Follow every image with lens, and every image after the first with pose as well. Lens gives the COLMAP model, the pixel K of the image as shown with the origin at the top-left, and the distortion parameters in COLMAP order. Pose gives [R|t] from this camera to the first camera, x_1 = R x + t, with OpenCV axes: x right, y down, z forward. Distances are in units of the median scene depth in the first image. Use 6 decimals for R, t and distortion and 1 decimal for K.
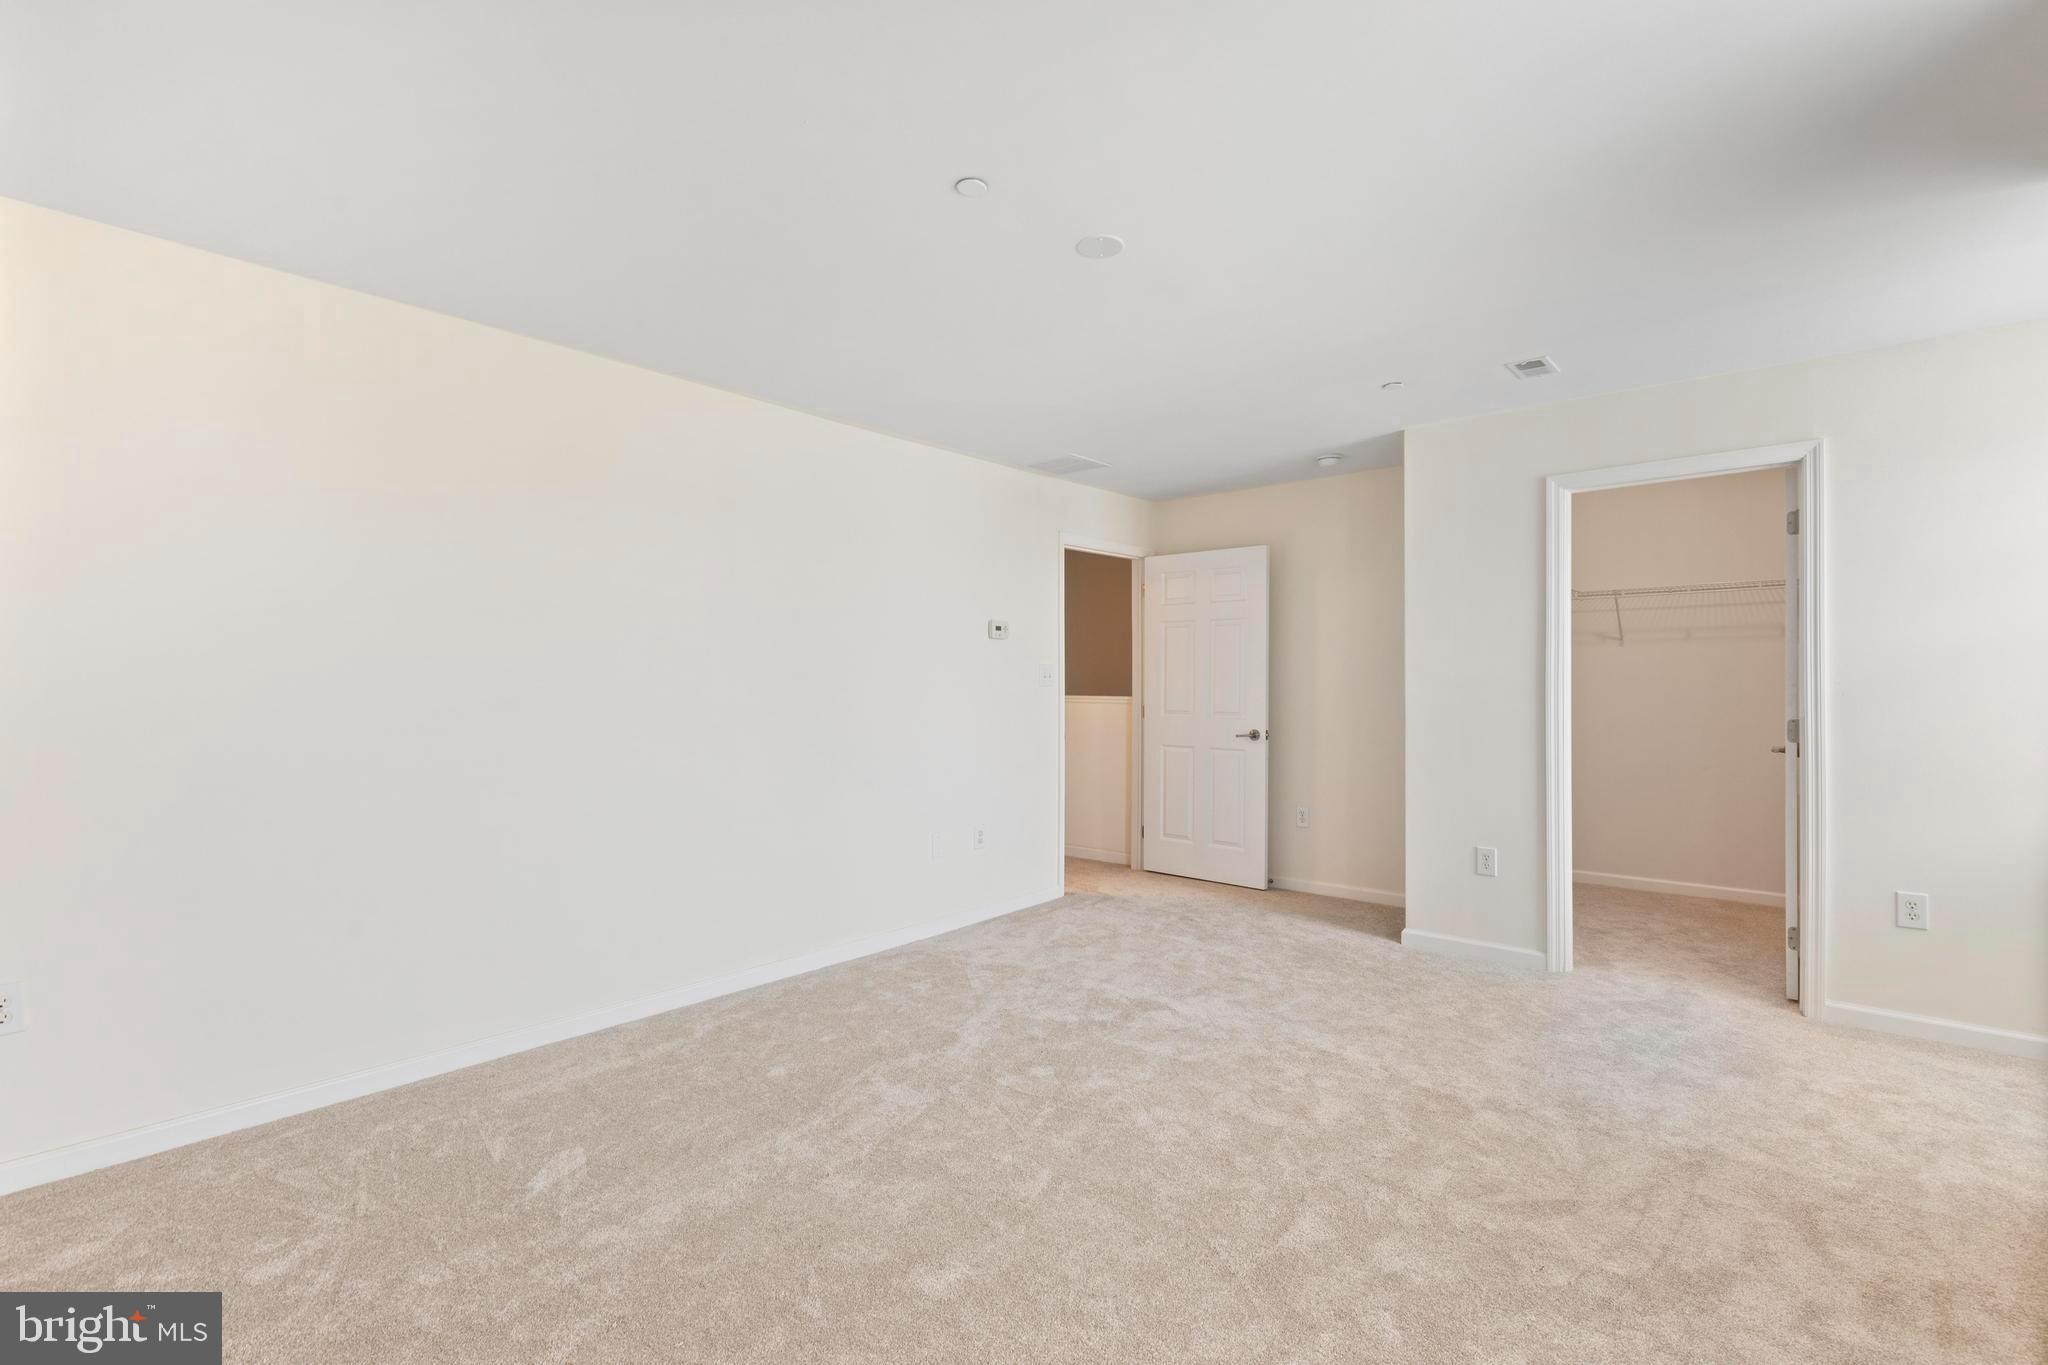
lens RADIAL K [[914.2, 0, 1034.7], [0, 914.2, 677.0], [0, 0, 1]] dist [0.000800, 0.000278]
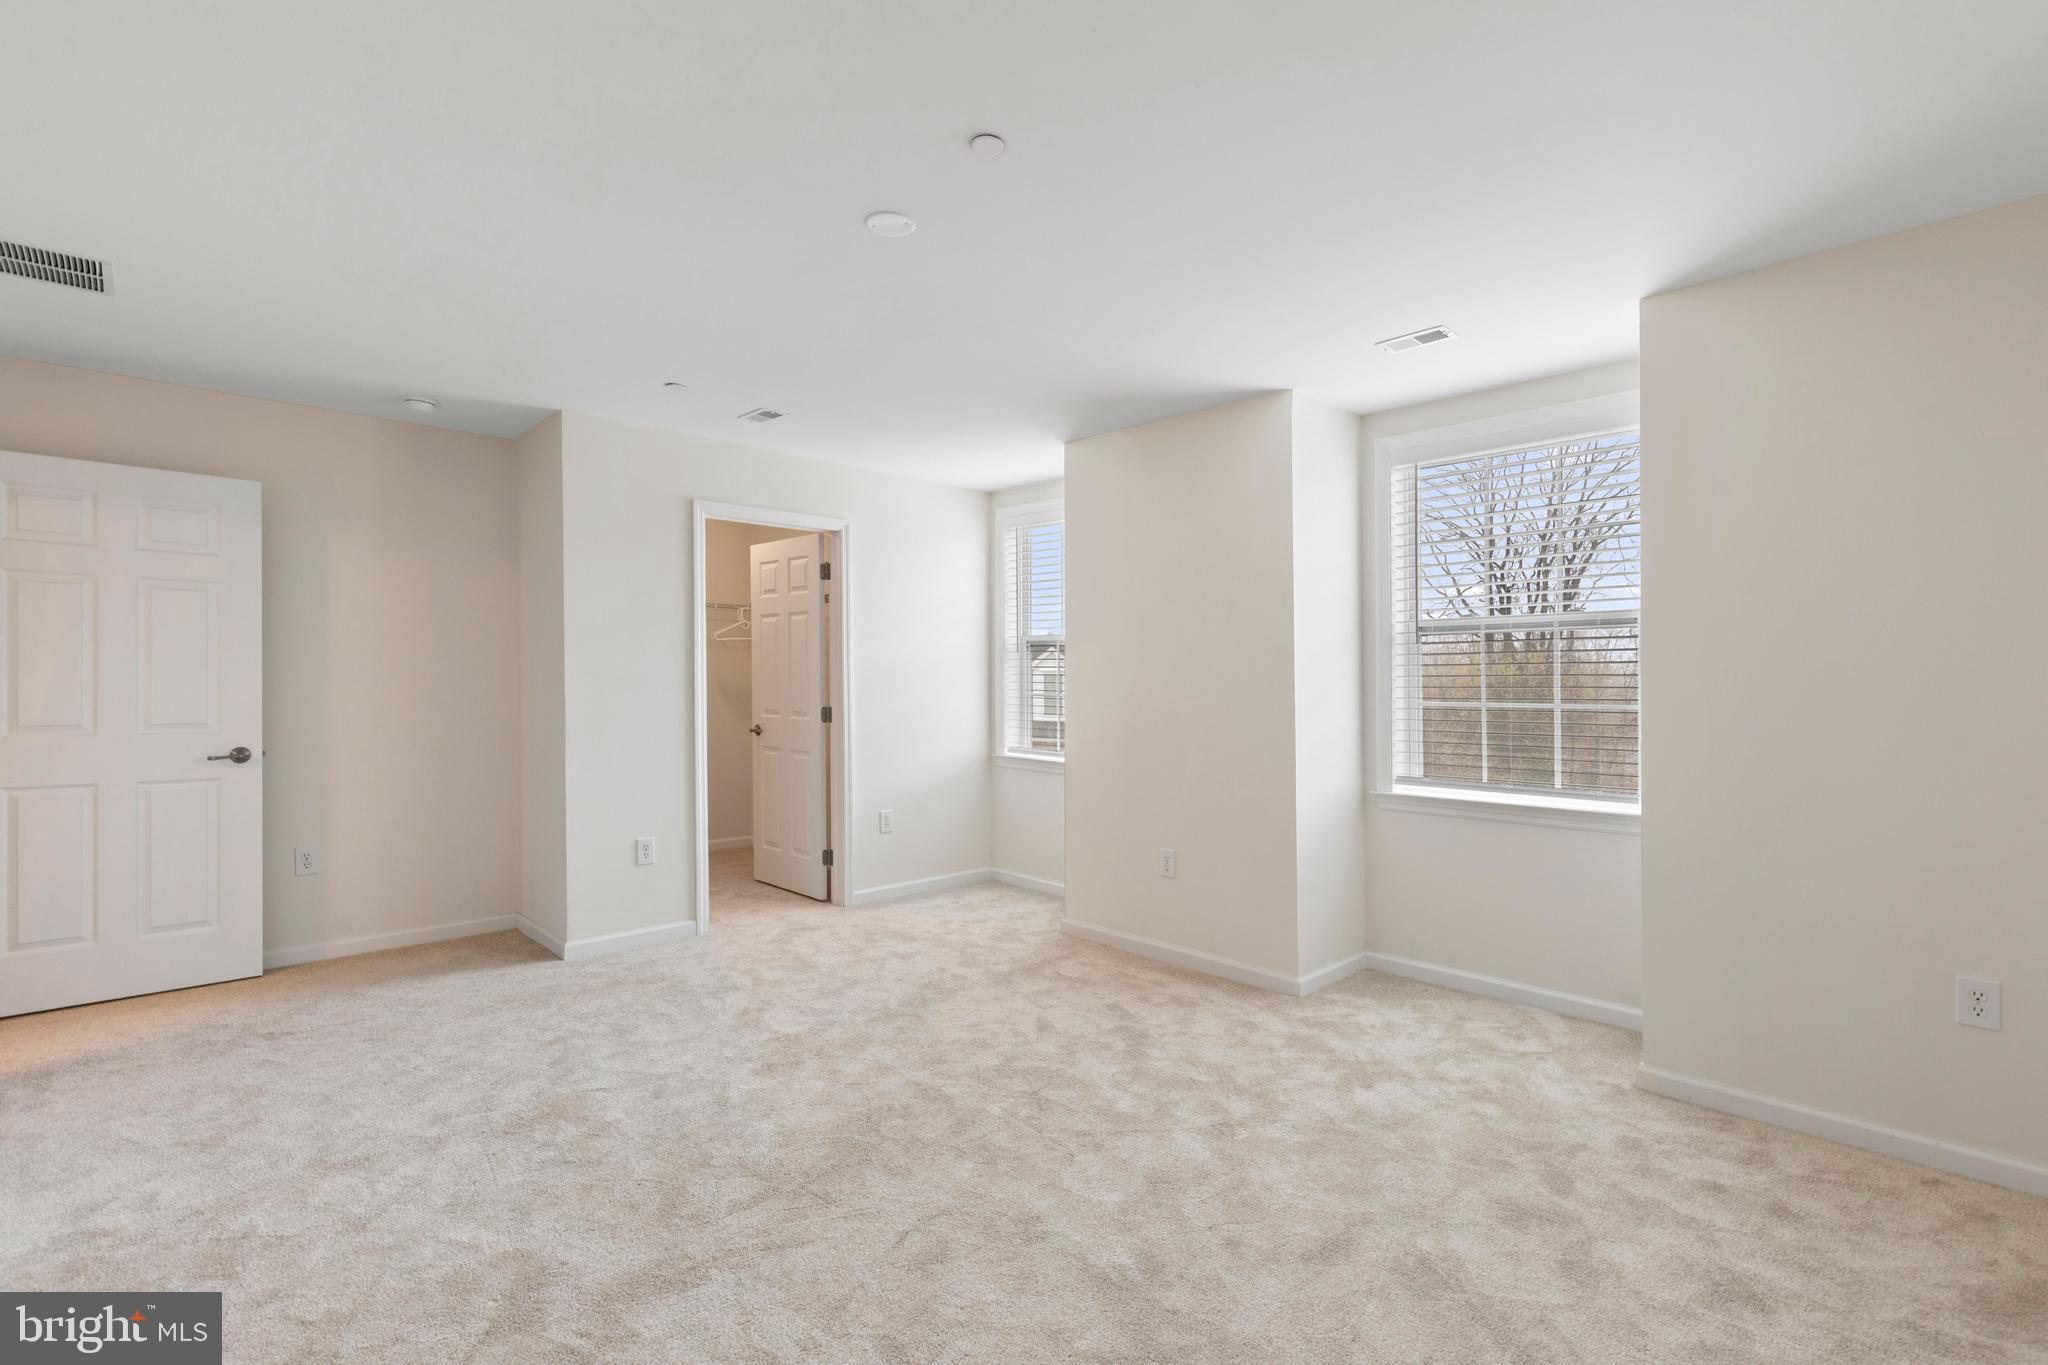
lens RADIAL K [[935.0, 0, 1024.9], [0, 935.0, 662.6], [0, 0, 1]] dist [0.000929, 0.000150]
pose [[0.098859, 0.023327, 0.994828, -0.549882], [-0.009946, 0.999698, -0.022453, 0.005571], [-0.995052, -0.007674, 0.099061, 0.477970]]
